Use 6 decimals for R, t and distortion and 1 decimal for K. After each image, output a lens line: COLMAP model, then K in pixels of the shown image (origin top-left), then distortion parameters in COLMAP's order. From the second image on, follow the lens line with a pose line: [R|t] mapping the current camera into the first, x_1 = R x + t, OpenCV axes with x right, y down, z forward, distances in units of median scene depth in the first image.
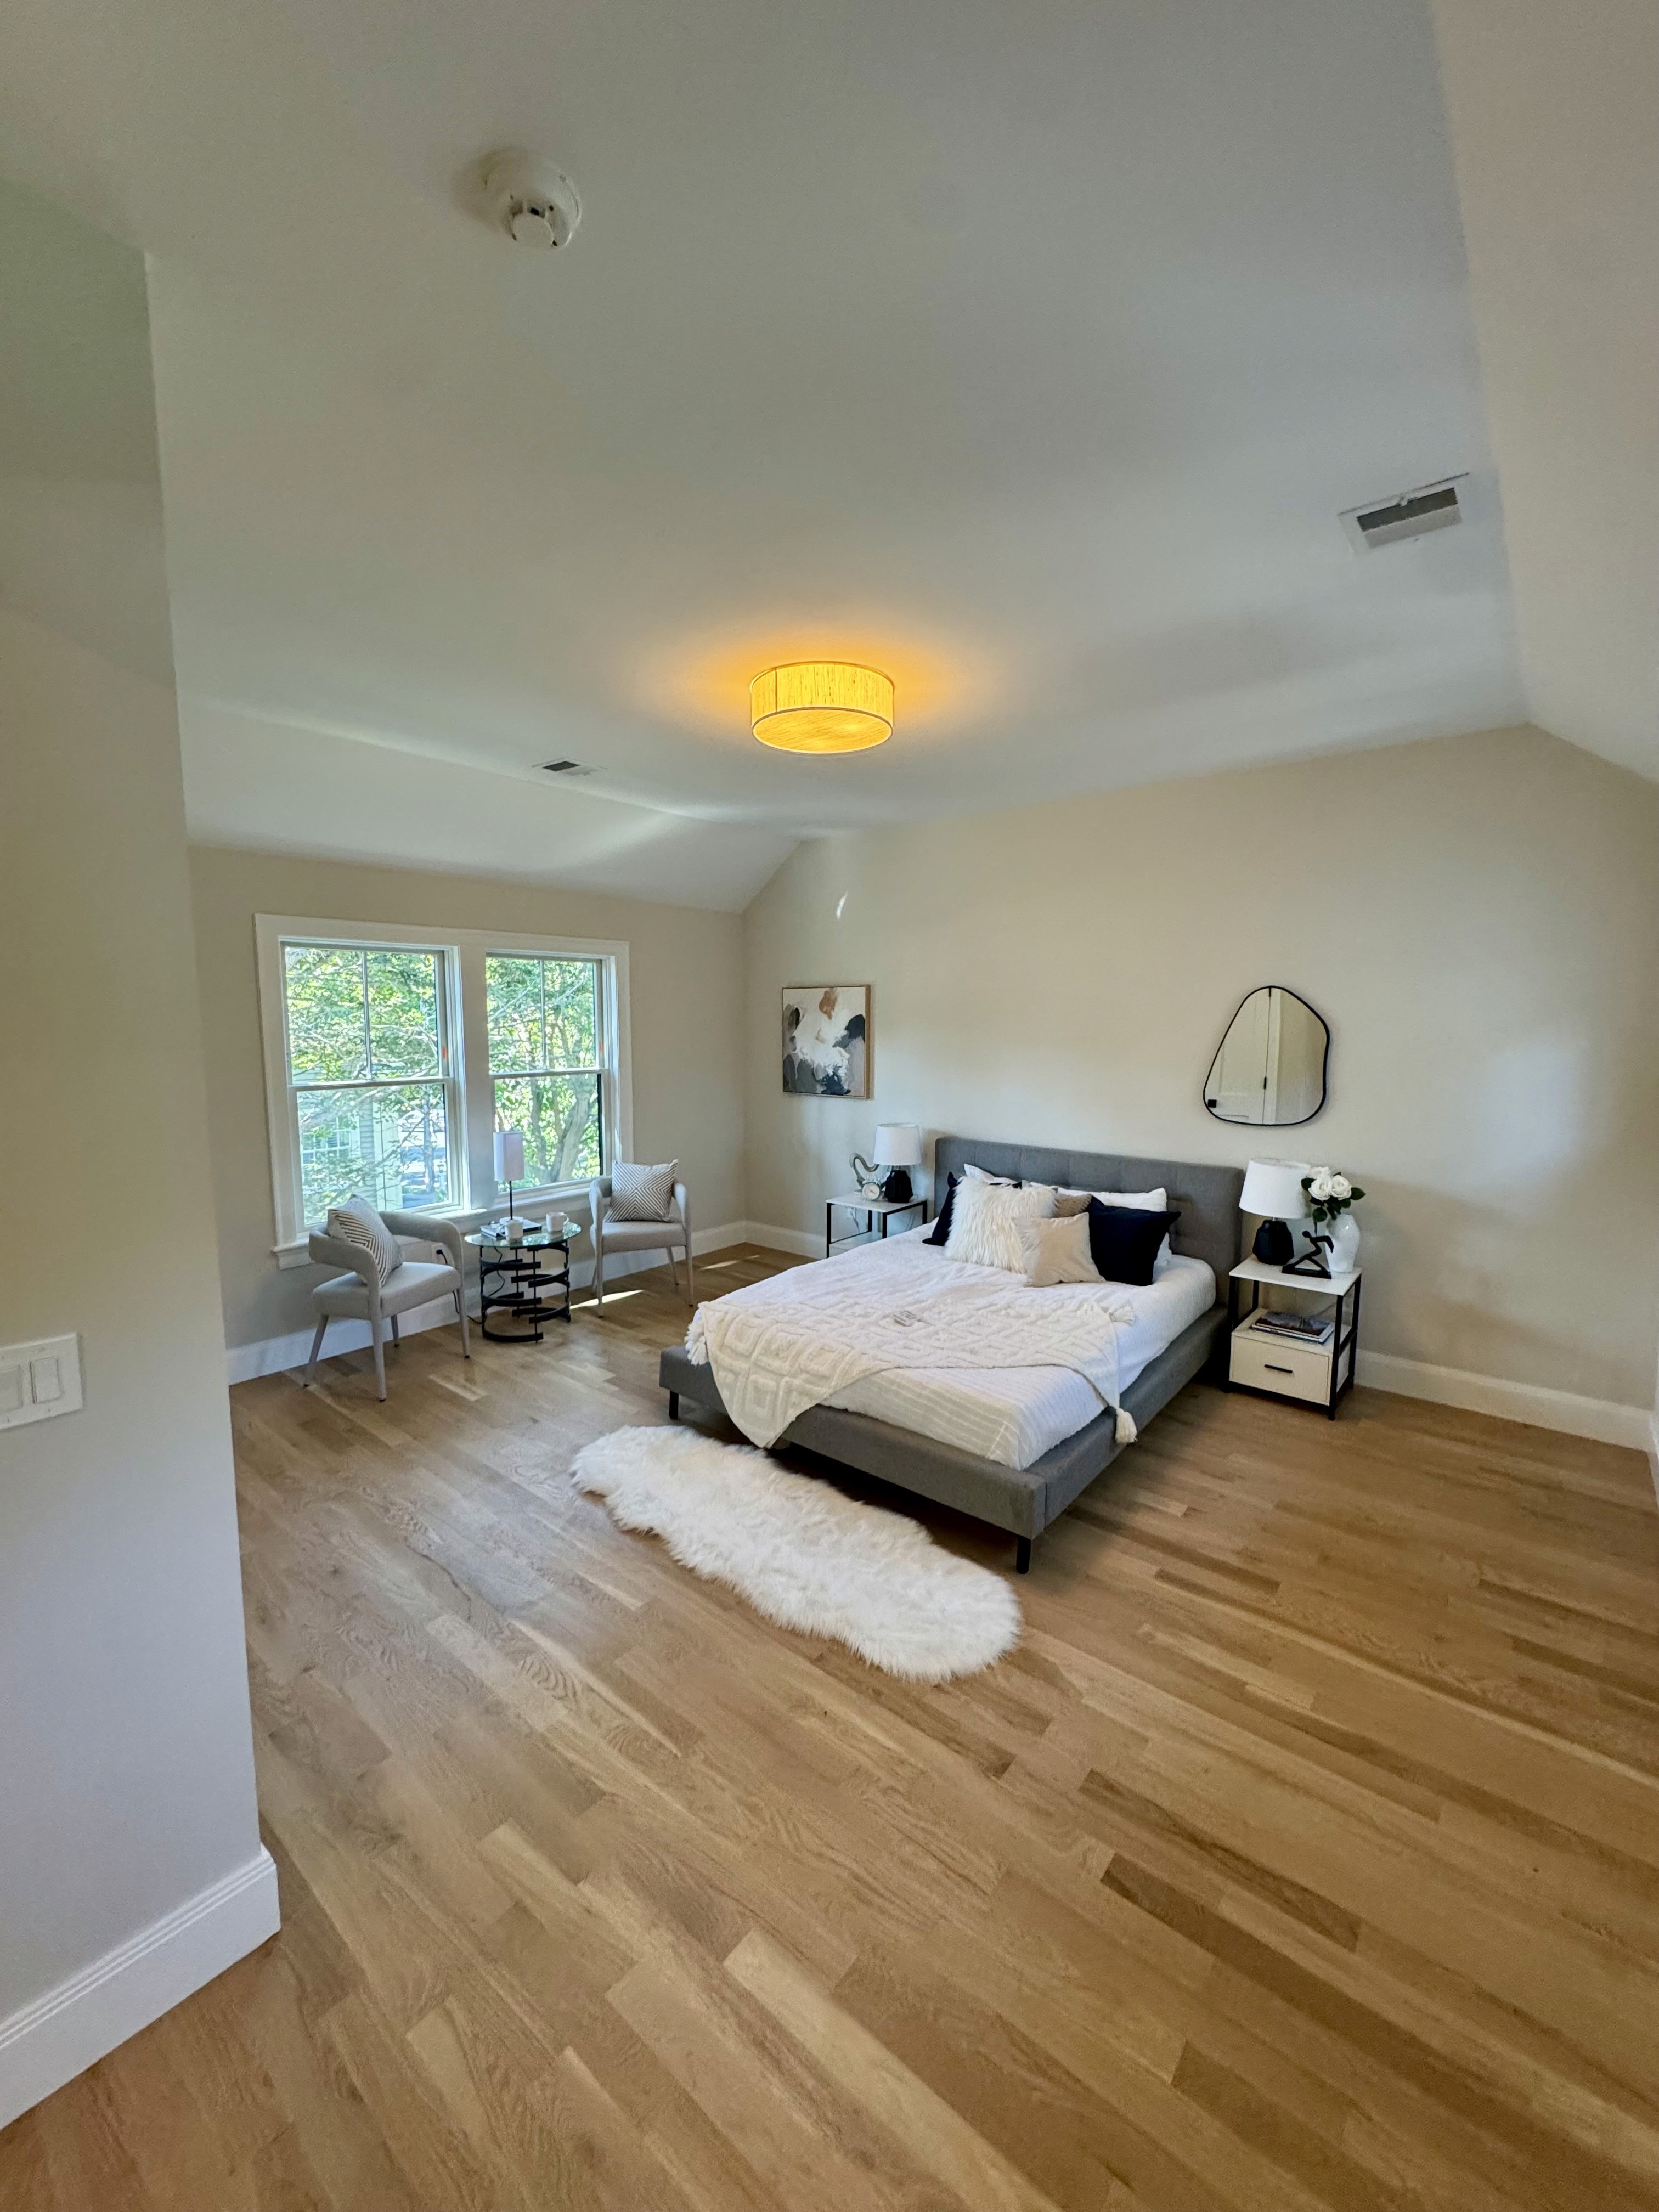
lens RADIAL K [[881.8, 0, 828.5], [0, 881.8, 1105.6], [0, 0, 1]] dist [0.001485, 0.000239]
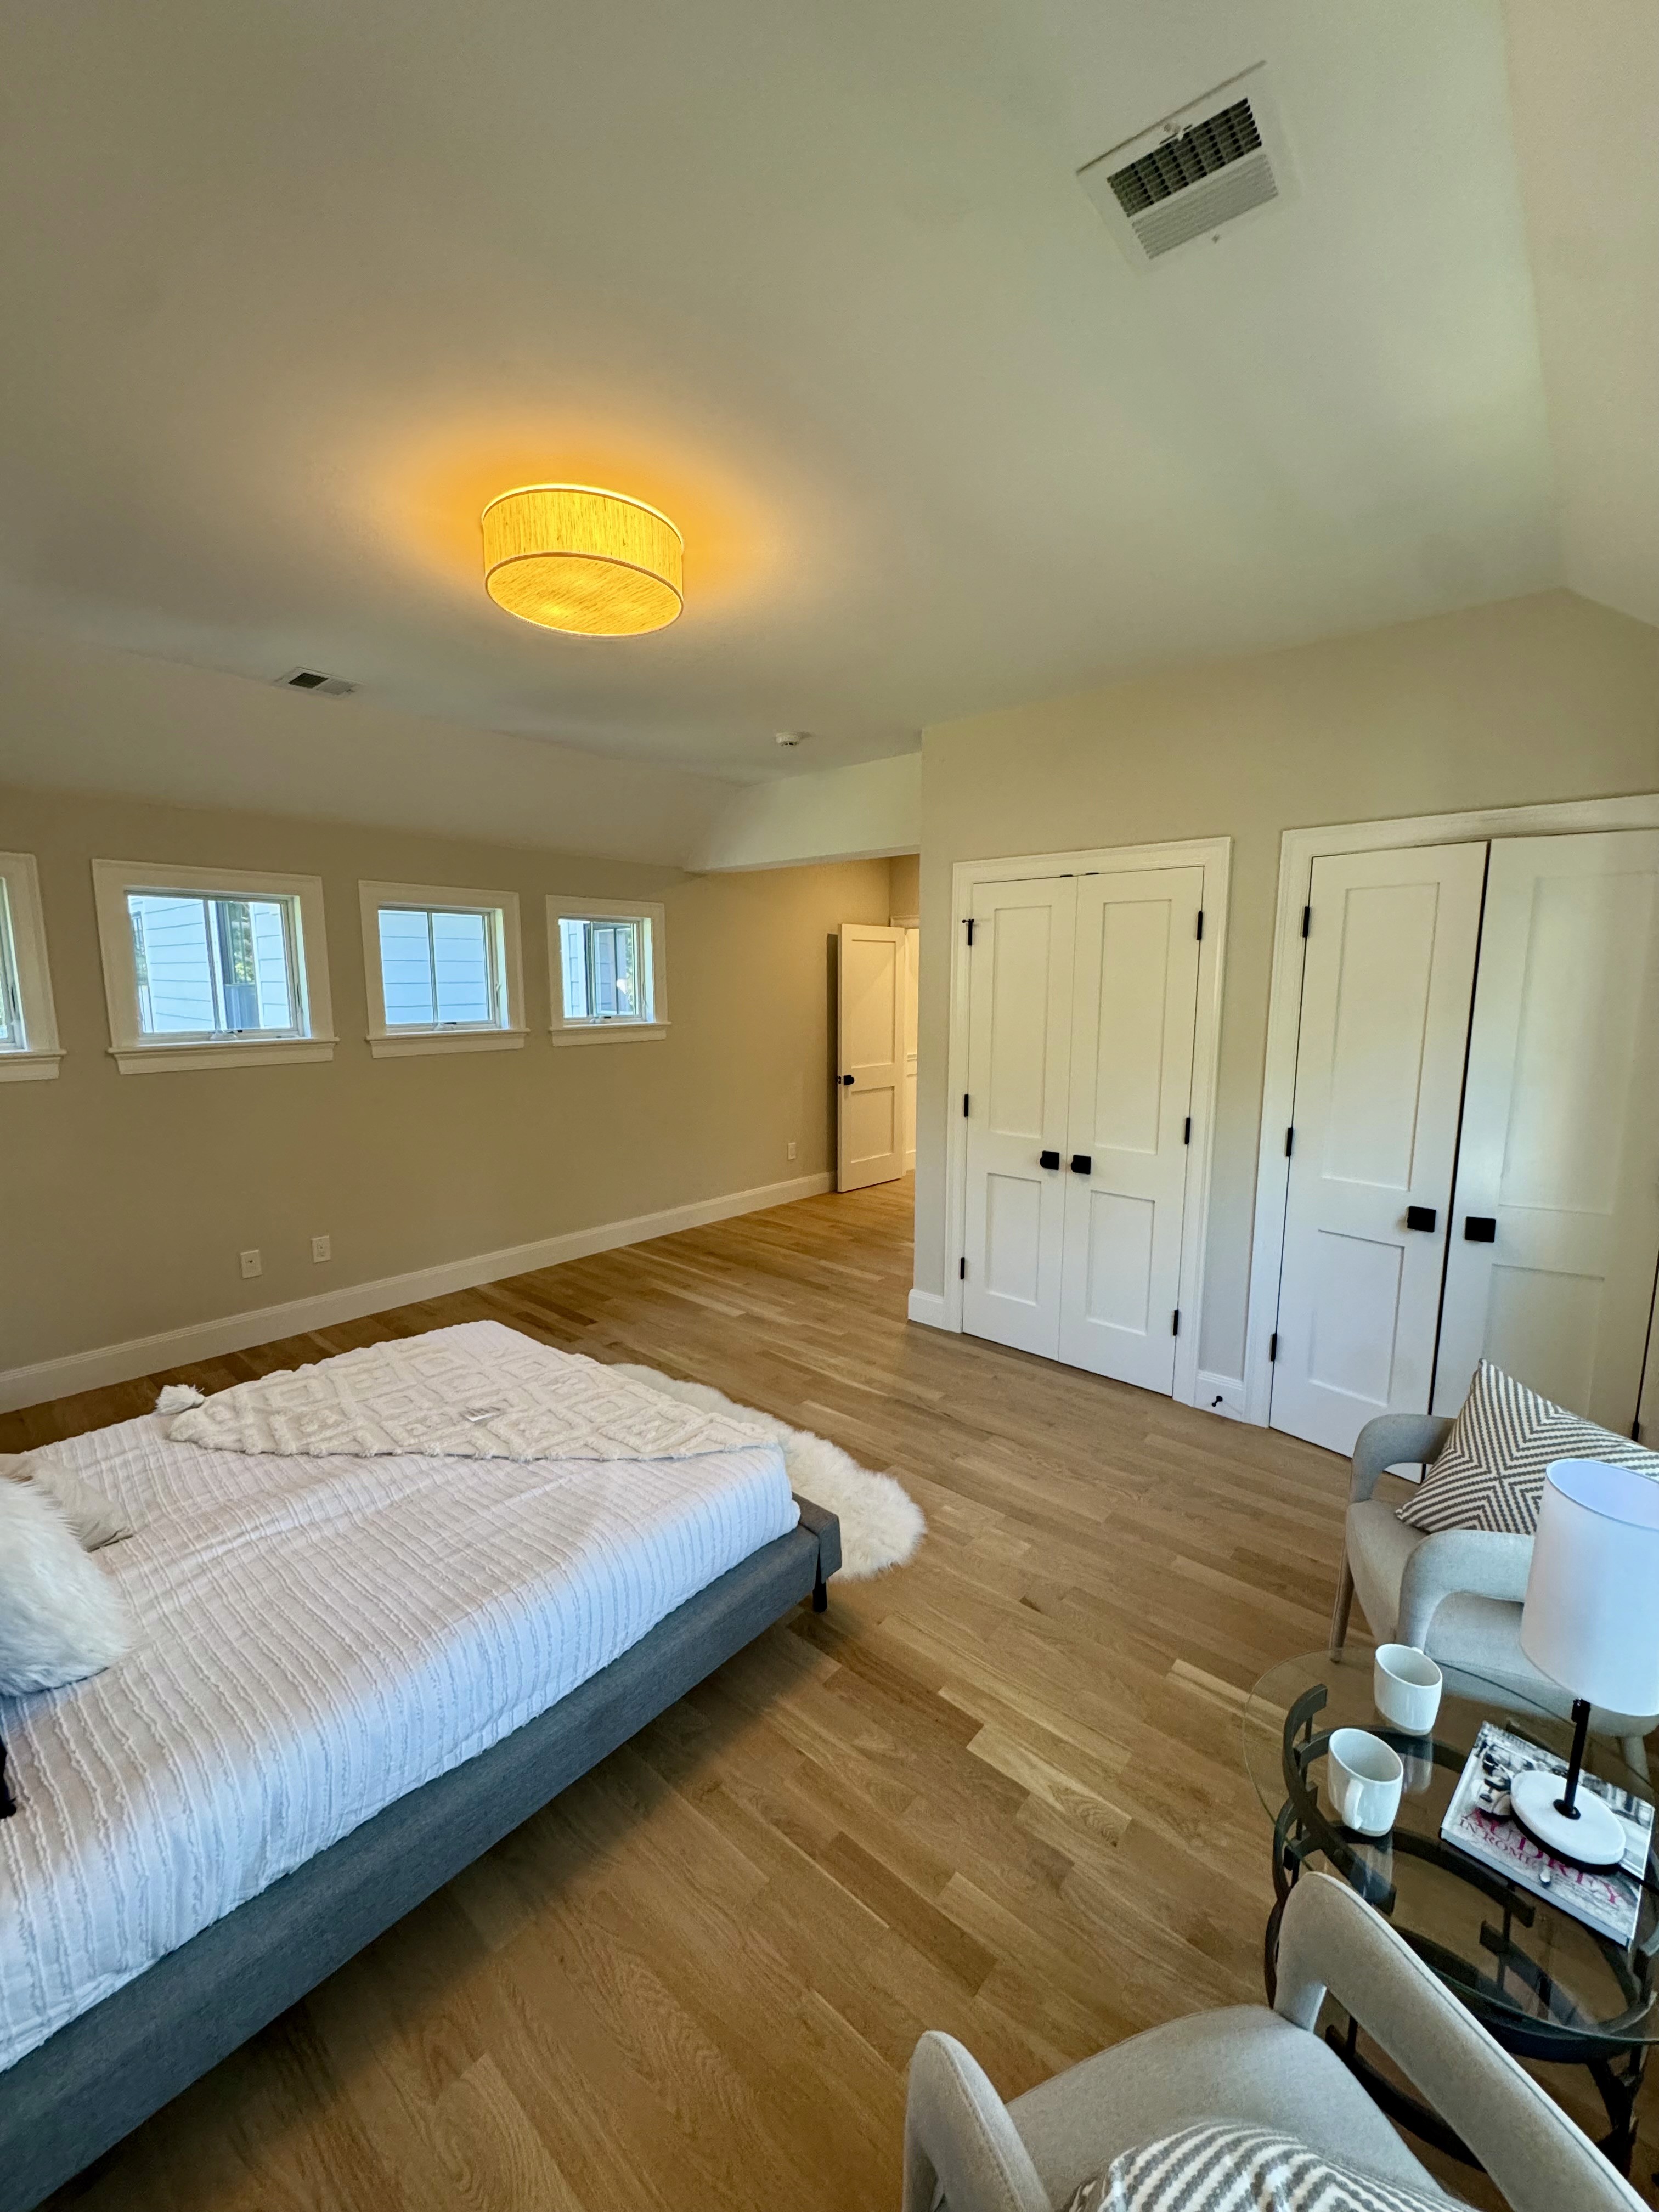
lens RADIAL K [[881.8, 0, 831.8], [0, 881.8, 1106.7], [0, 0, 1]] dist [0.001485, 0.000239]
pose [[-0.999794, -0.009264, 0.018049, -0.337680], [-0.004571, 0.969651, 0.244452, -0.293226], [-0.019766, 0.244319, -0.969493, 2.741840]]
